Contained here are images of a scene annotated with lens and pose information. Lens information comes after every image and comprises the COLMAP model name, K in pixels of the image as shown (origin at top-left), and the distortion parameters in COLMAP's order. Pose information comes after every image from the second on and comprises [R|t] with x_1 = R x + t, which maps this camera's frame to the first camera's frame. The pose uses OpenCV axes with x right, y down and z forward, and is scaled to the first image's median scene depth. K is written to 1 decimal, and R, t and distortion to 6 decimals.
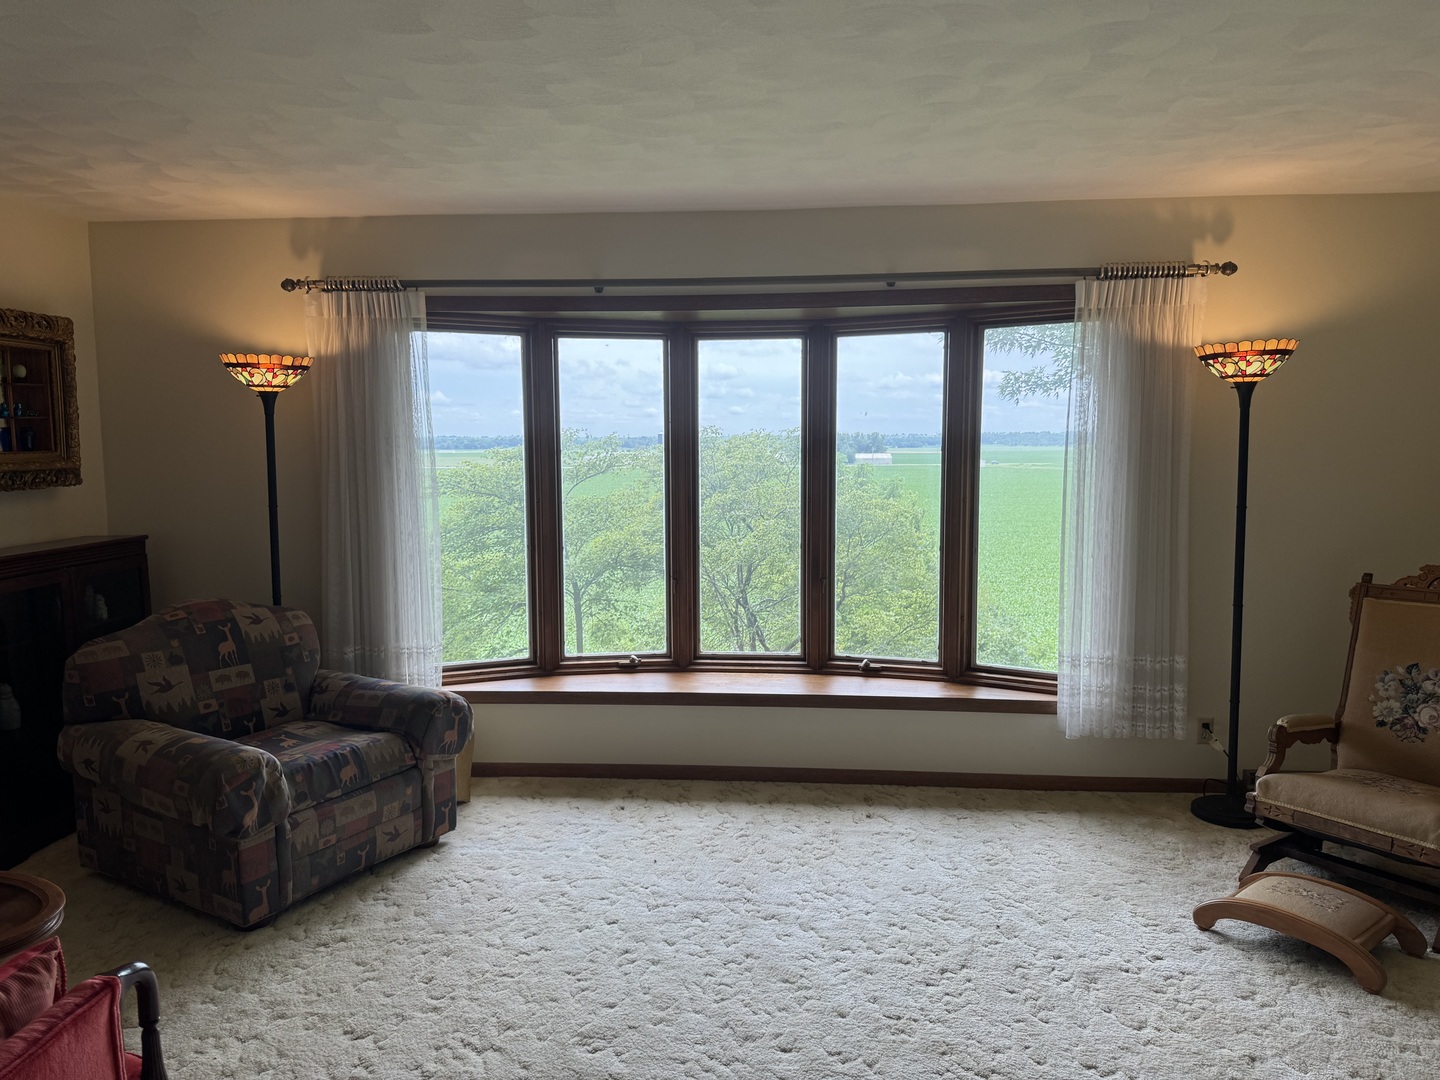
lens RADIAL K [[1009.0, 0, 720.0], [0, 1009.0, 540.0], [0, 0, 1]] dist [-0.000980, -0.000549]
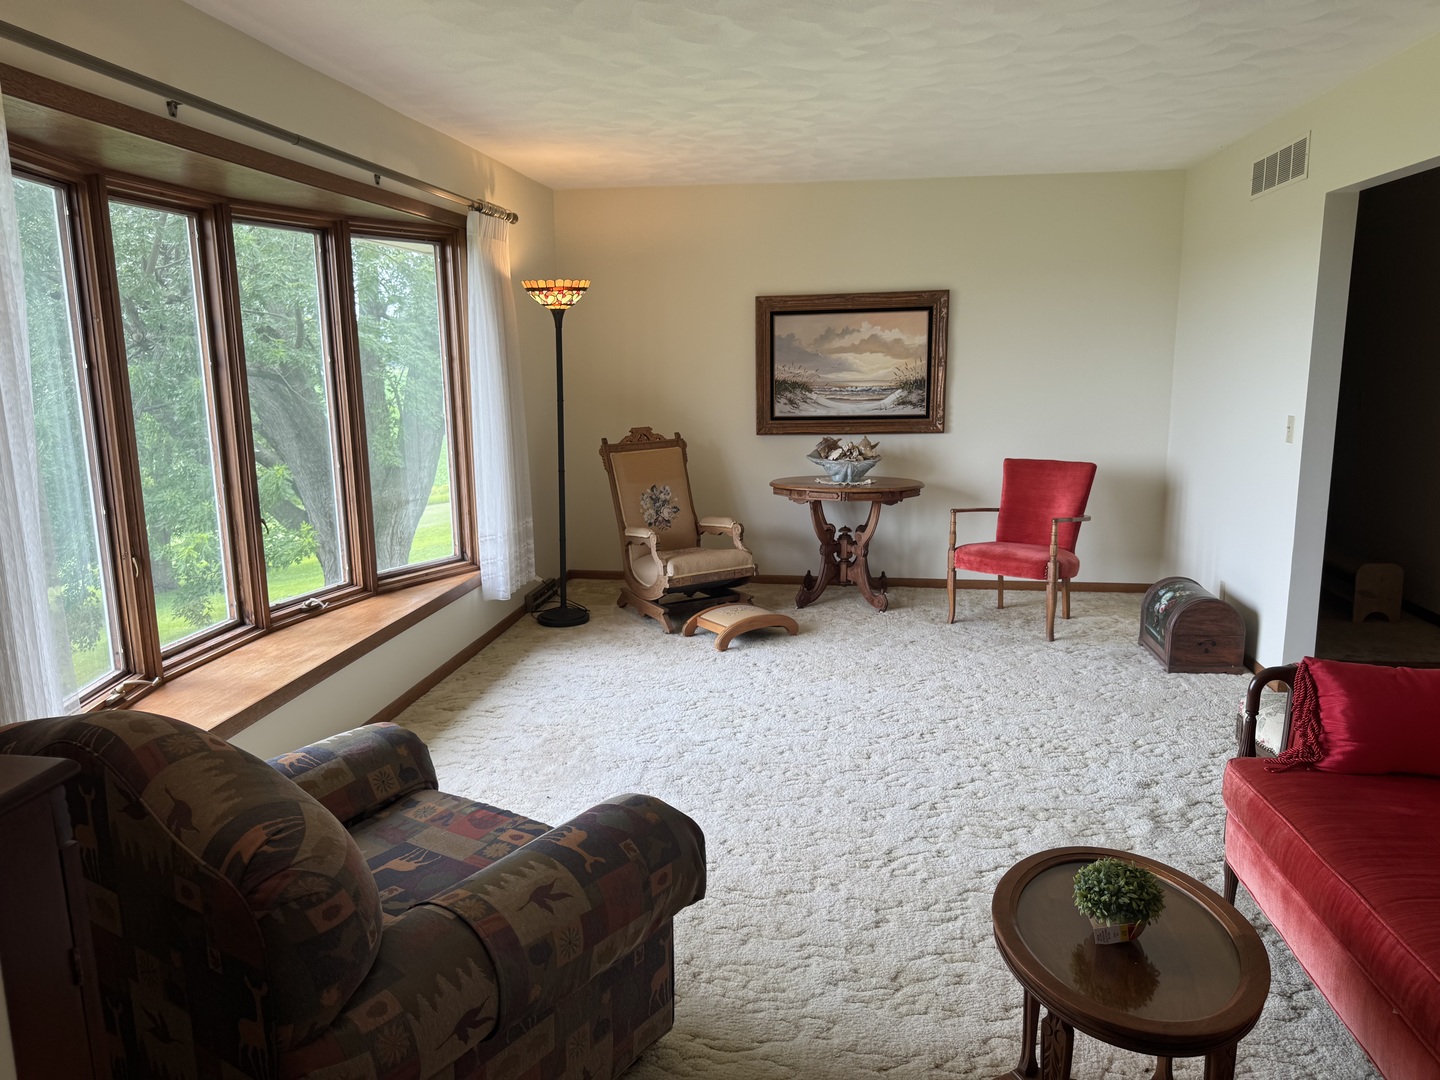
lens RADIAL K [[992.9, 0, 720.0], [0, 992.9, 540.0], [0, 0, 1]] dist [0.133674, -0.000596]
pose [[0.065240, -0.183889, 0.980780, -0.886726], [0.110061, 0.978203, 0.176085, -0.064428], [-0.991781, 0.096458, 0.084057, 0.695059]]
